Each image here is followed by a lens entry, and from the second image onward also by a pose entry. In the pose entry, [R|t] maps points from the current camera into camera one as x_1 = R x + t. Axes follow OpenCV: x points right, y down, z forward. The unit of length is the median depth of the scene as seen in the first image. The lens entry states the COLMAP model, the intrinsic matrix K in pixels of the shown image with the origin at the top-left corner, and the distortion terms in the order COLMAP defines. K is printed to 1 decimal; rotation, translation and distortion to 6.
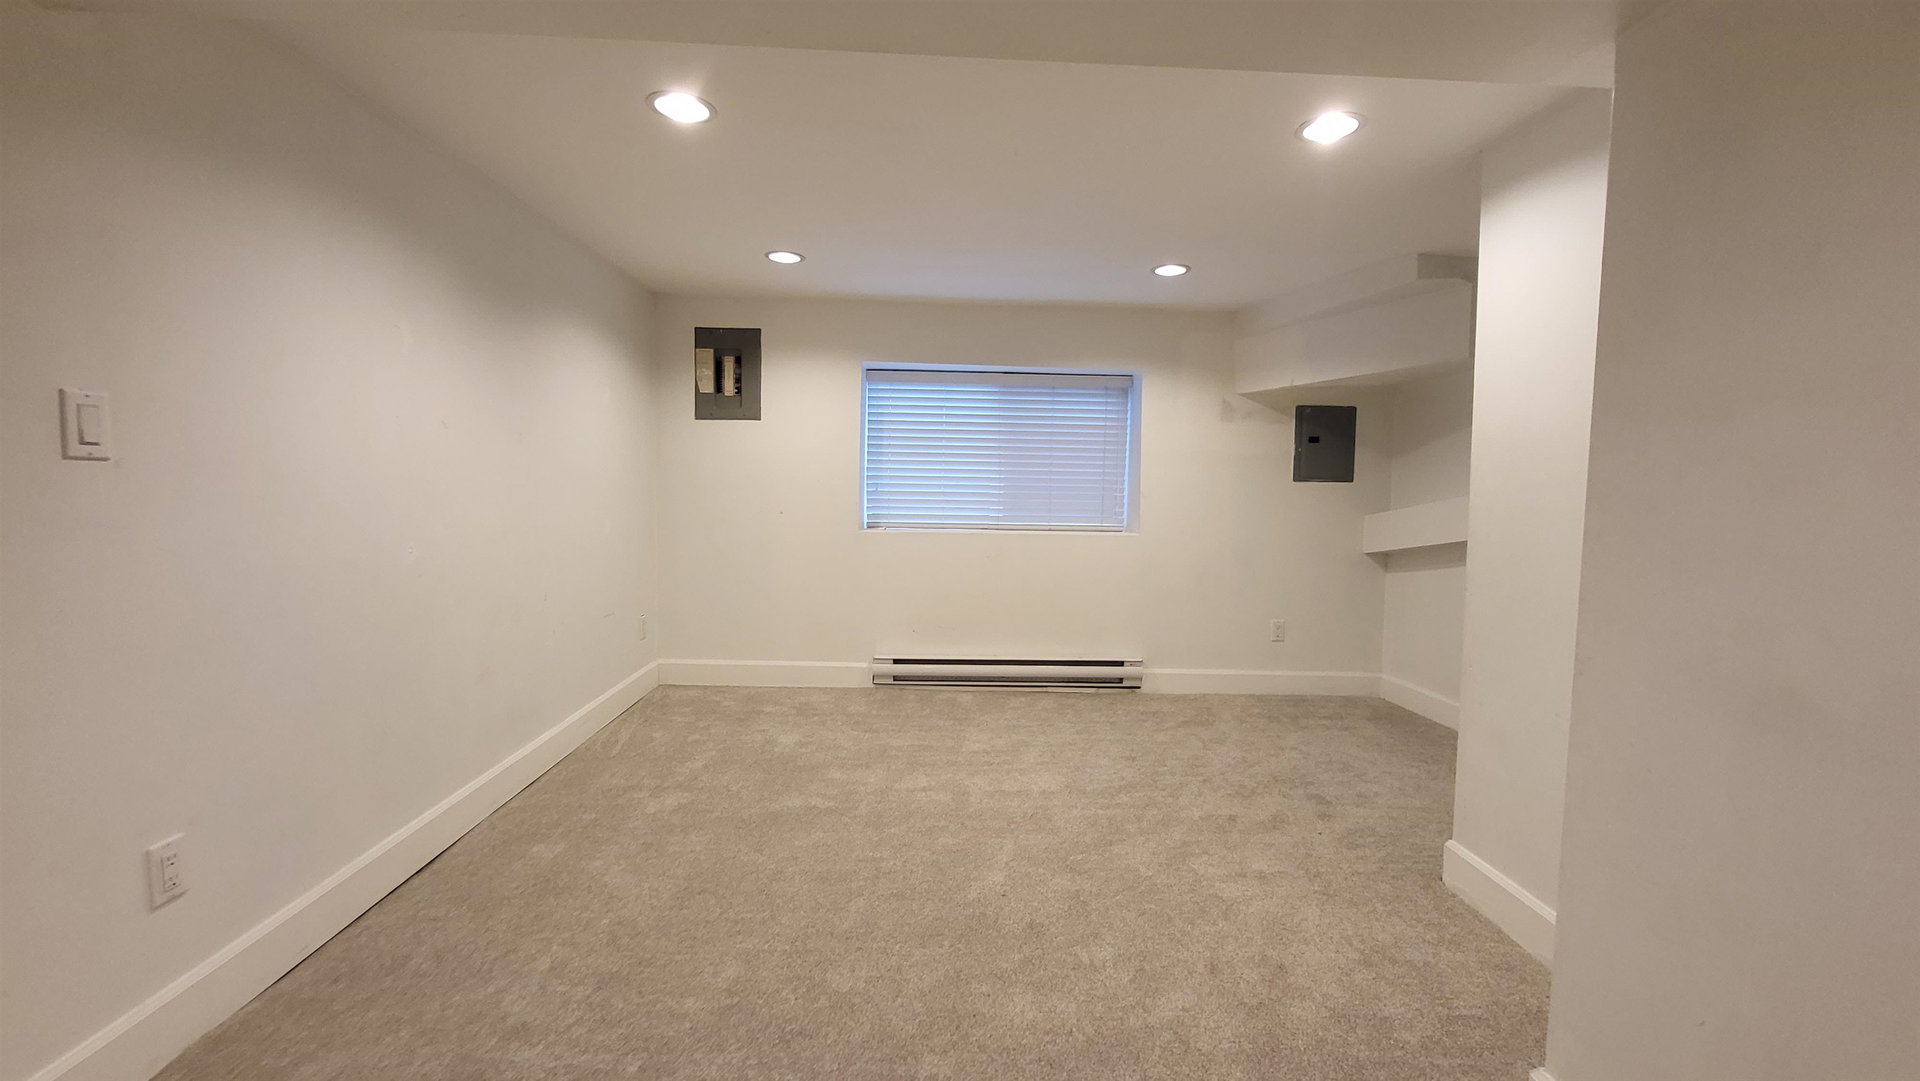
lens RADIAL K [[765.8, 0, 983.8], [0, 765.8, 542.9], [0, 0, 1]] dist [0.003672, -0.002102]
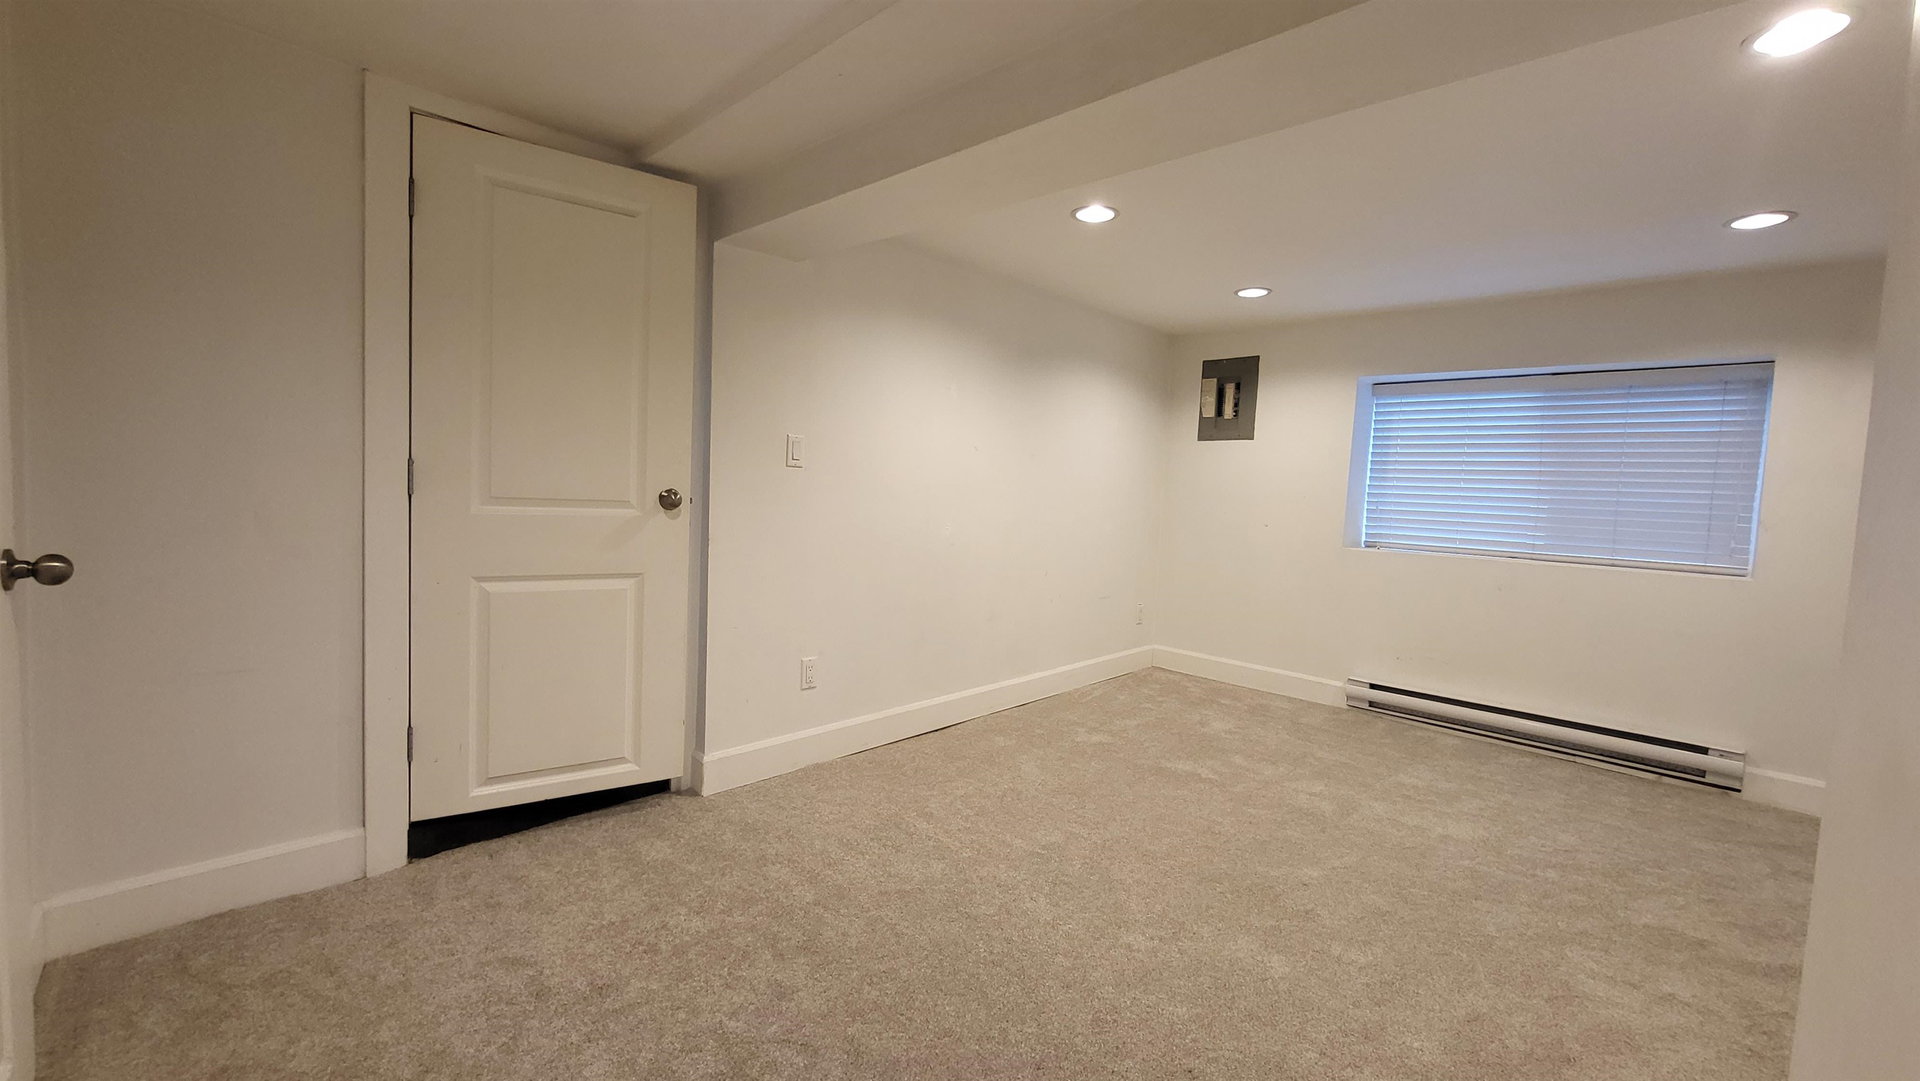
lens RADIAL K [[765.8, 0, 968.5], [0, 765.8, 552.5], [0, 0, 1]] dist [0.003672, -0.002102]
pose [[0.701052, 0.072129, -0.709453, 0.213647], [-0.084940, 0.996235, 0.017351, 0.014840], [0.708033, 0.048097, 0.704539, -0.044498]]
